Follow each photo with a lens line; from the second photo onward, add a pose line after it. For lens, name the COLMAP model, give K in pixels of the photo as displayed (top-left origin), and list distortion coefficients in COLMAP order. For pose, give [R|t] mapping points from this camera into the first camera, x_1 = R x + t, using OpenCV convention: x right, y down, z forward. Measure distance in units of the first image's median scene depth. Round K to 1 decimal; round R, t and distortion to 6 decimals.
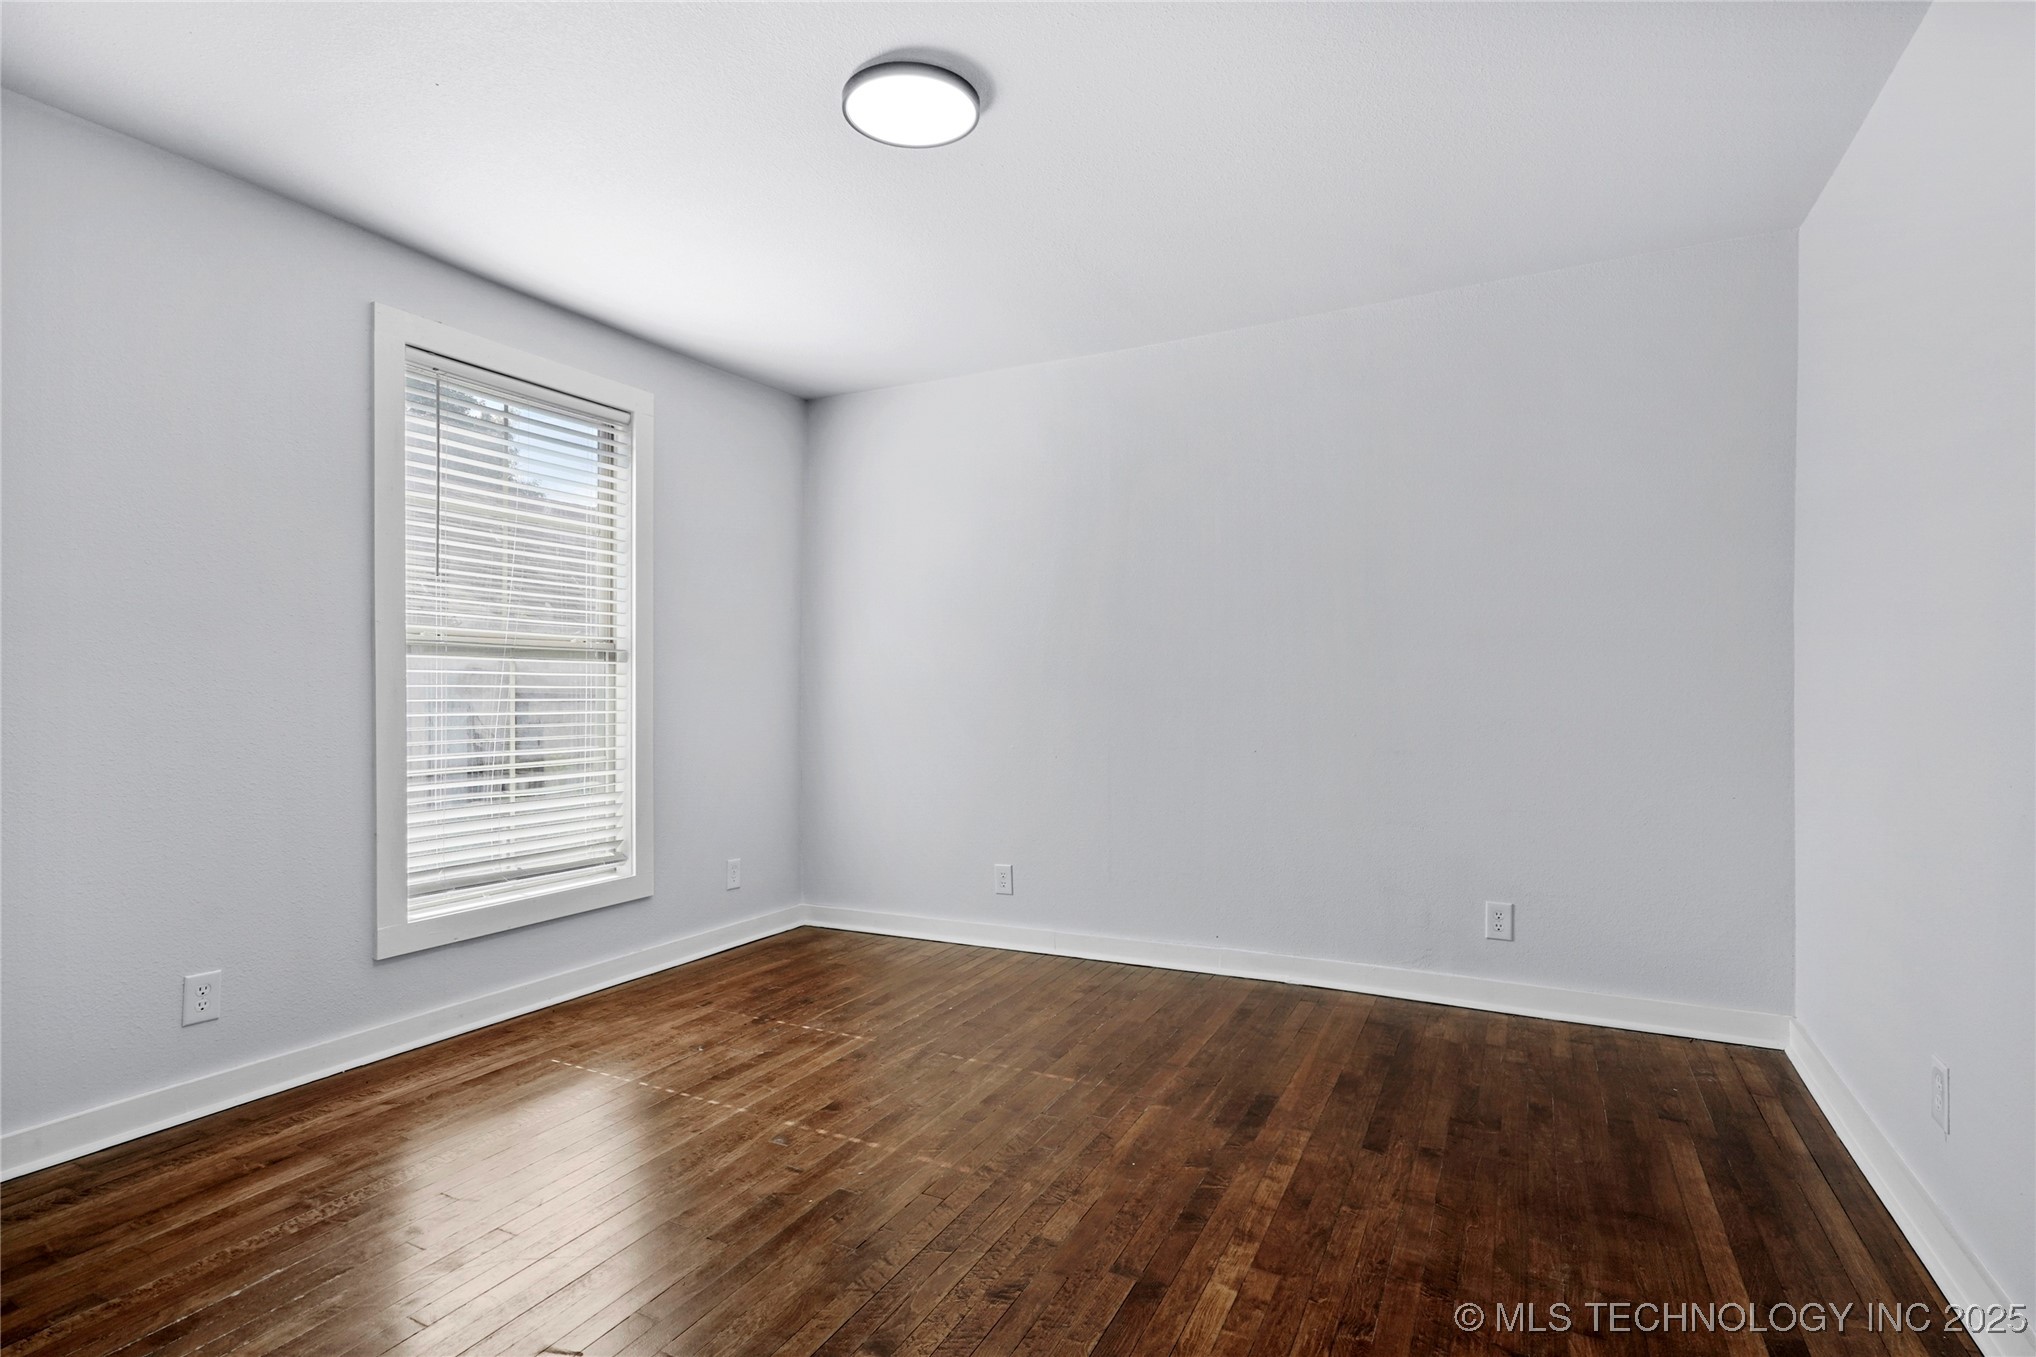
lens RADIAL K [[987.1, 0, 1035.5], [0, 987.1, 658.8], [0, 0, 1]] dist [0.001137, 0.001108]
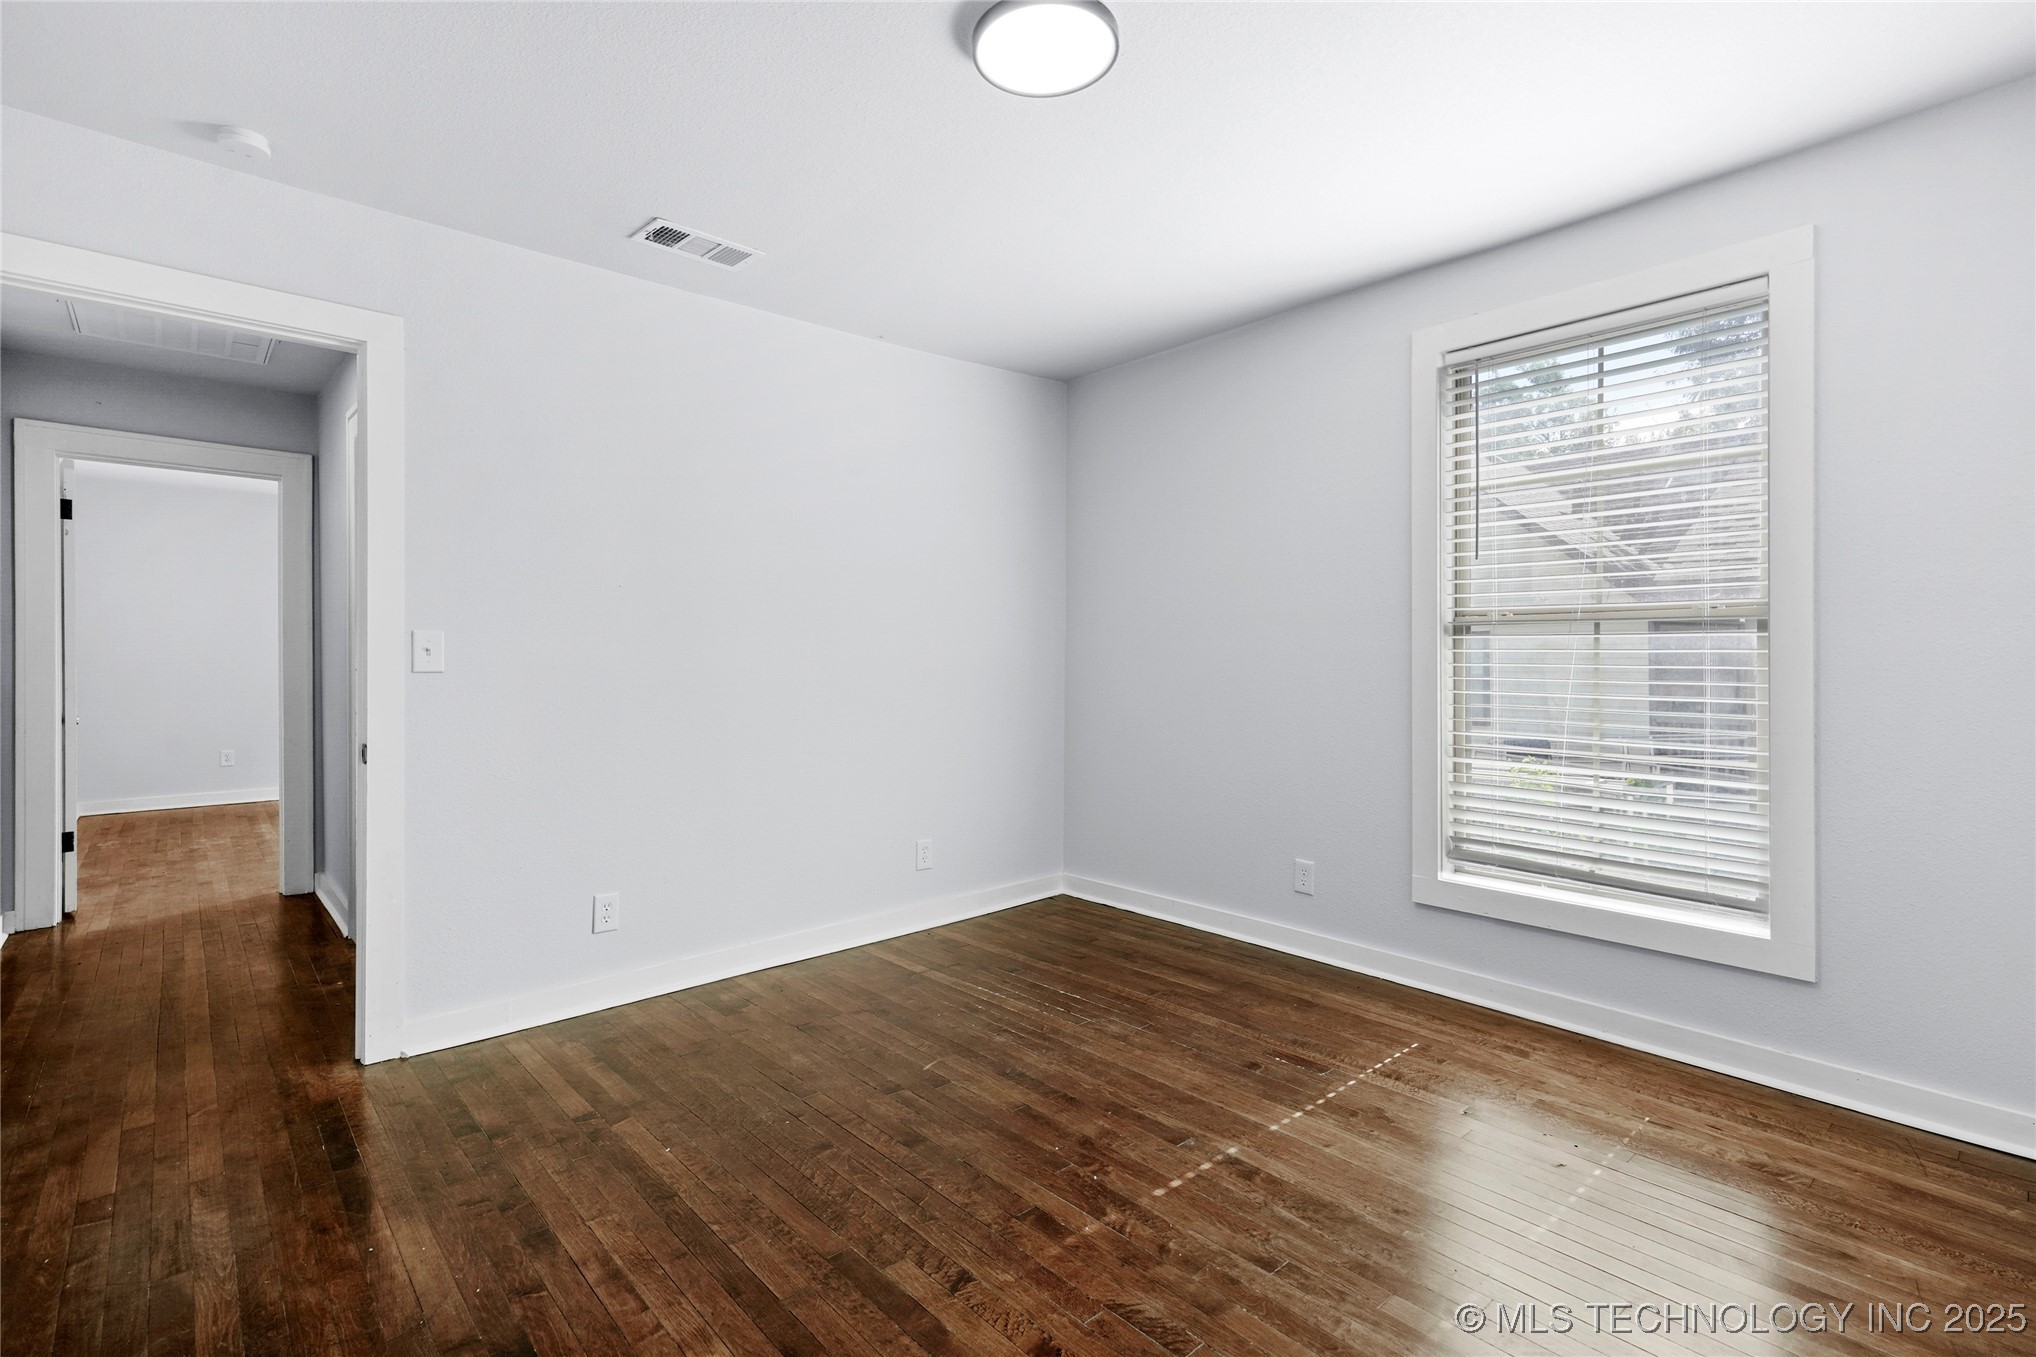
lens RADIAL K [[987.1, 0, 1035.5], [0, 987.1, 658.8], [0, 0, 1]] dist [0.001137, 0.001108]
pose [[-0.380453, 0.003778, -0.924792, 0.549677], [0.027703, 0.999589, -0.007314, 0.015928], [0.924385, -0.028402, -0.380402, 0.995125]]
